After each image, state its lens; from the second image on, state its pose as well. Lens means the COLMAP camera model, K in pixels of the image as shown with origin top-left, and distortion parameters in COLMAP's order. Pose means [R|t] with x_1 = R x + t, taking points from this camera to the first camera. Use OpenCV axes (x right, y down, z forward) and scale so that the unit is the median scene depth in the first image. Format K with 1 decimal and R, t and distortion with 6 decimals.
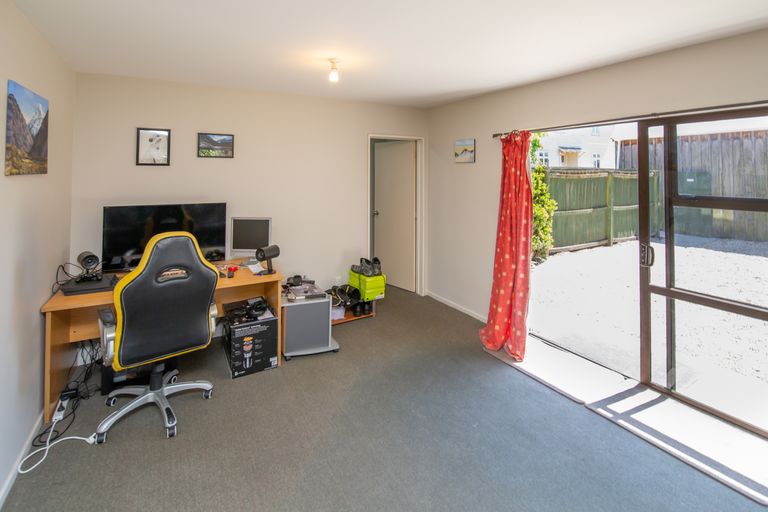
lens RADIAL K [[375.9, 0, 383.1], [0, 375.9, 164.6], [0, 0, 1]] dist [-0.019841, -0.000221]
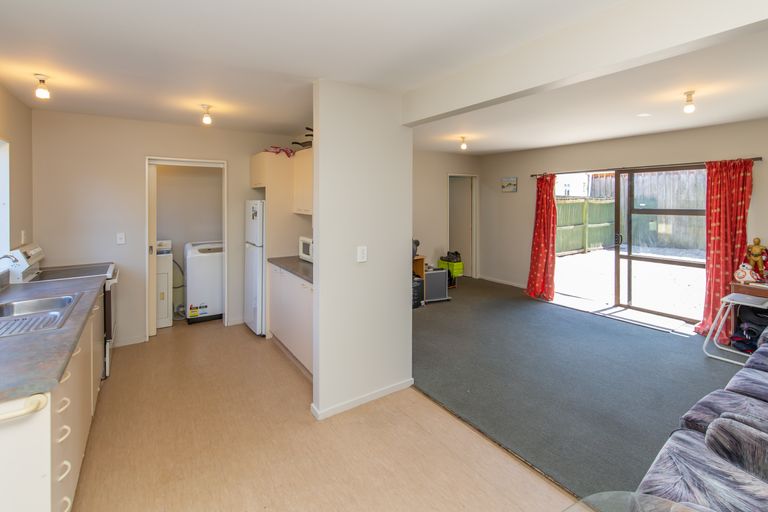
lens RADIAL K [[361.8, 0, 402.3], [0, 361.8, 206.2], [0, 0, 1]] dist [-0.017829, -0.000205]
pose [[0.995120, -0.004844, 0.098552, -0.458365], [0.001285, 0.999346, 0.036148, -0.000988], [-0.098663, -0.035845, 0.994475, -0.574198]]
